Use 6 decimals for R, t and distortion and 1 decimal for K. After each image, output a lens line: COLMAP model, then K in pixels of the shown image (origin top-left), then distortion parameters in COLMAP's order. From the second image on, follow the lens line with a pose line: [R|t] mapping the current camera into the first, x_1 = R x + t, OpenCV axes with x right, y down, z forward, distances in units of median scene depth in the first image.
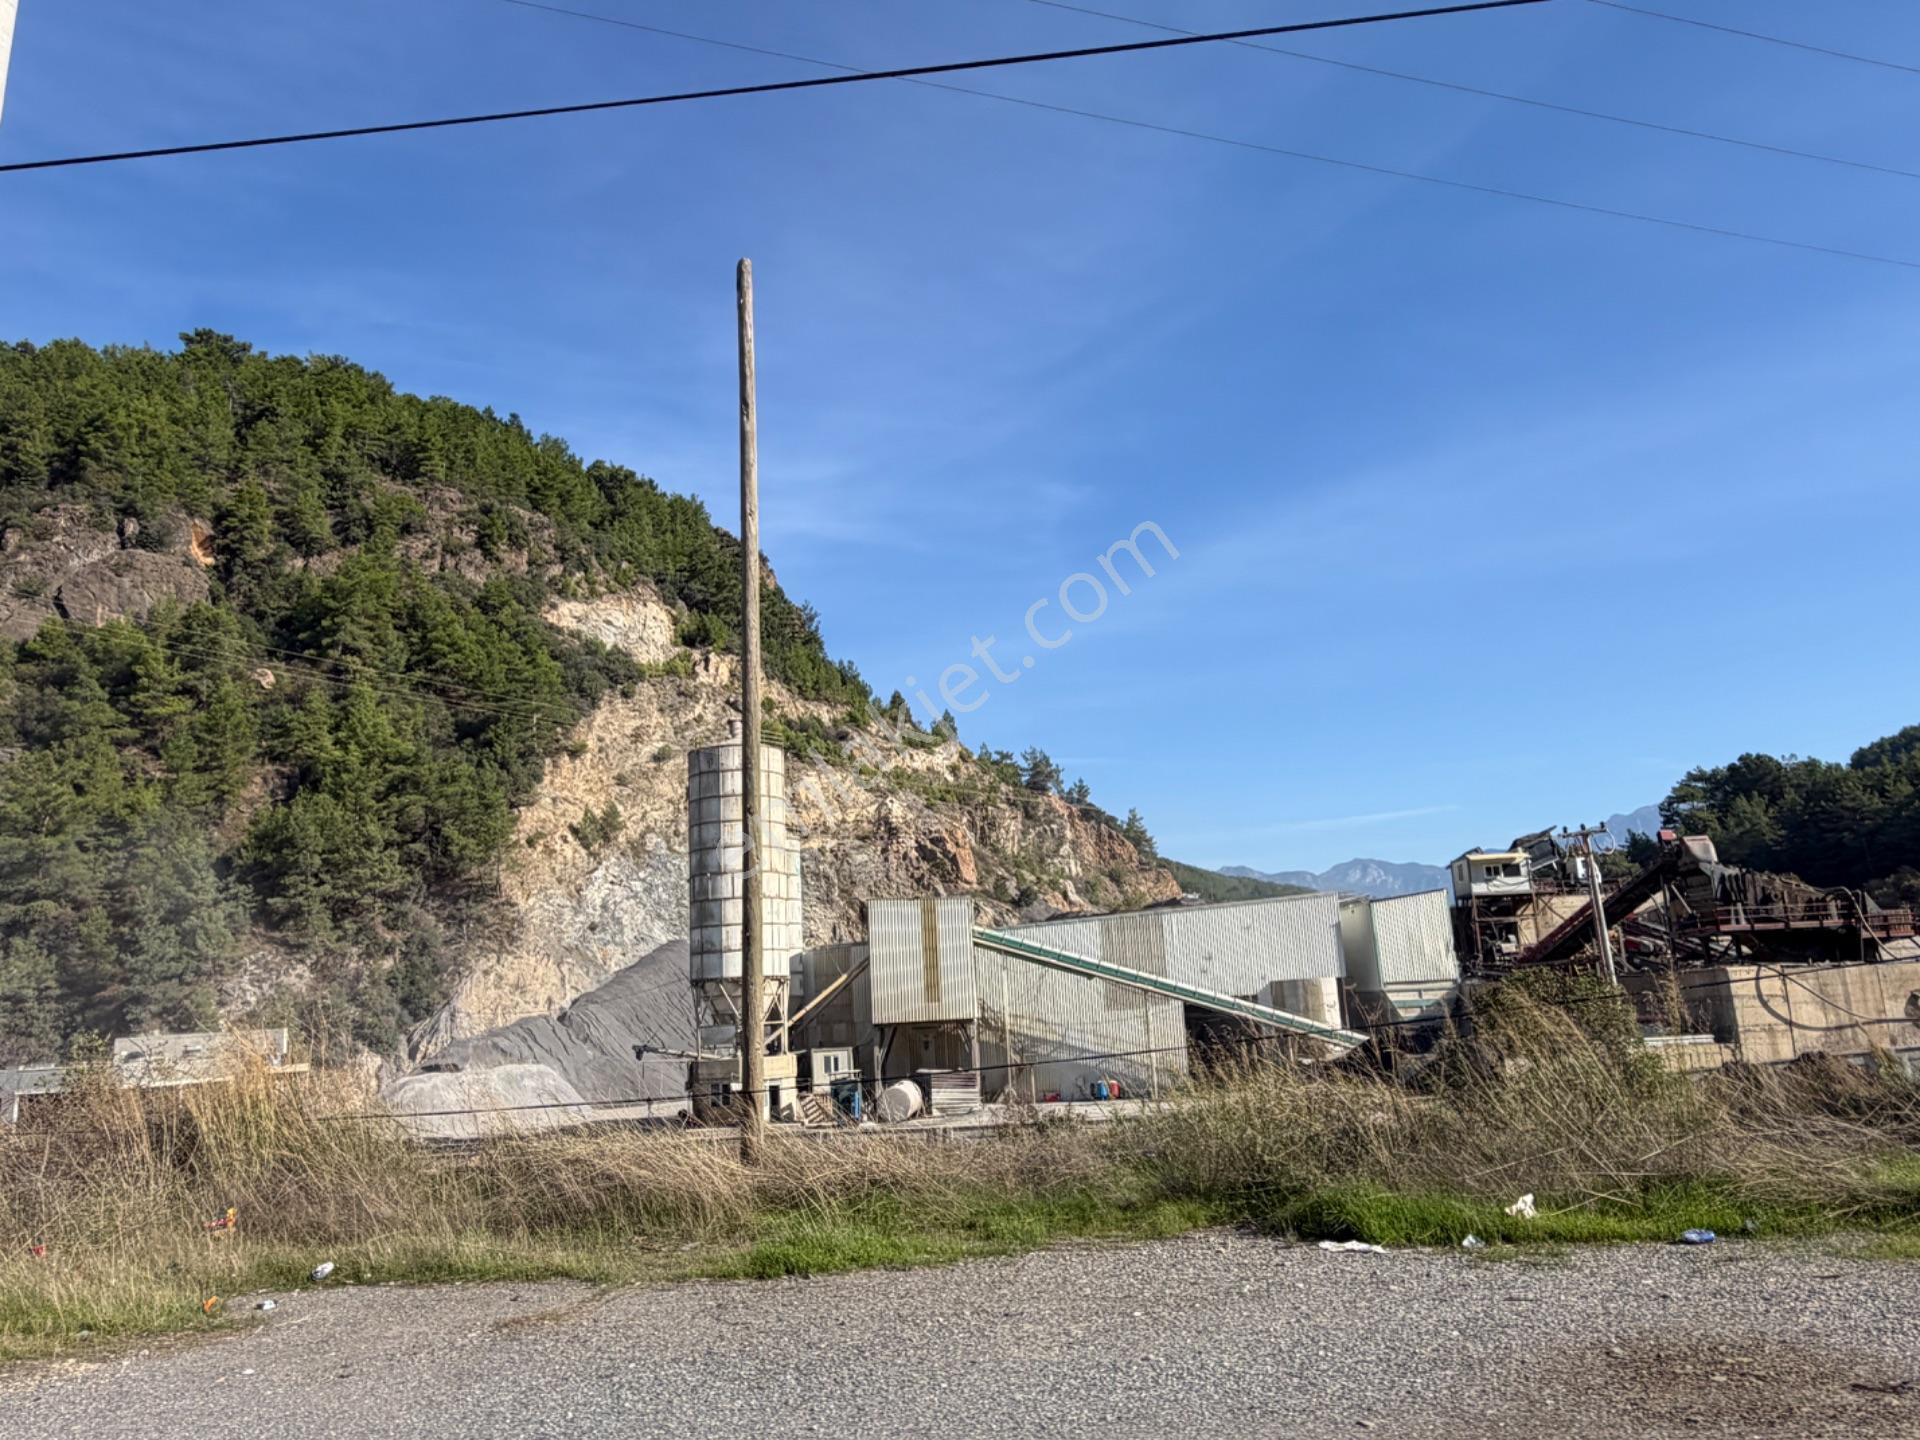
lens RADIAL K [[795.6, 0, 960.0], [0, 795.6, 720.0], [0, 0, 1]] dist [-0.002323, -0.000213]
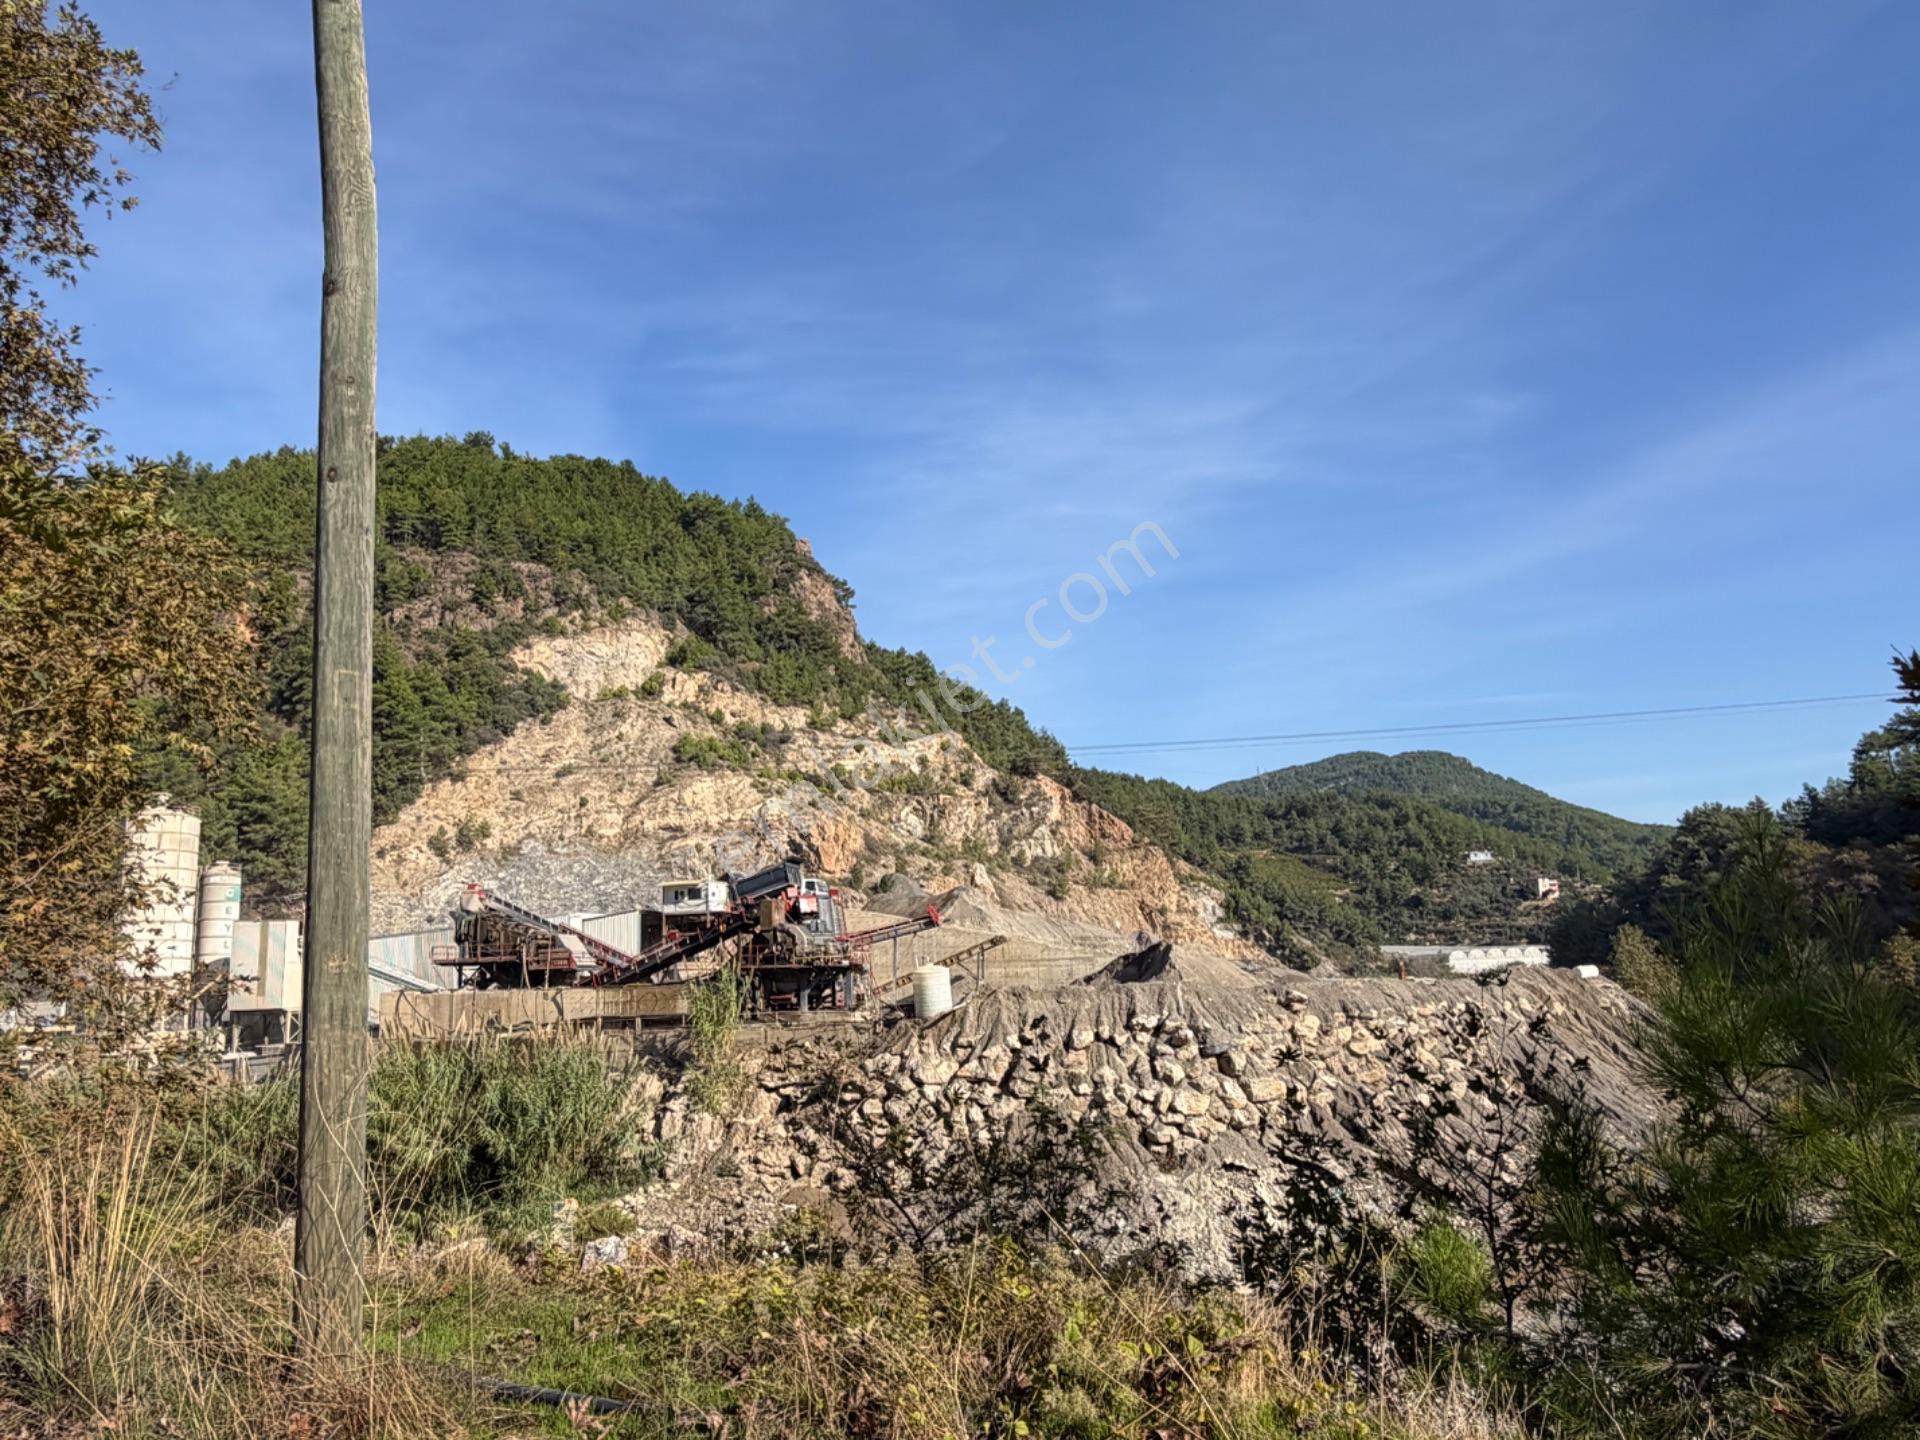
lens RADIAL K [[760.6, 0, 960.0], [0, 760.6, 720.0], [0, 0, 1]] dist [-0.001377, -0.000073]
pose [[0.980363, -0.052311, -0.190136, 0.338121], [0.057522, 0.998102, 0.021988, -0.019210], [0.188625, -0.032493, 0.981512, -0.010524]]
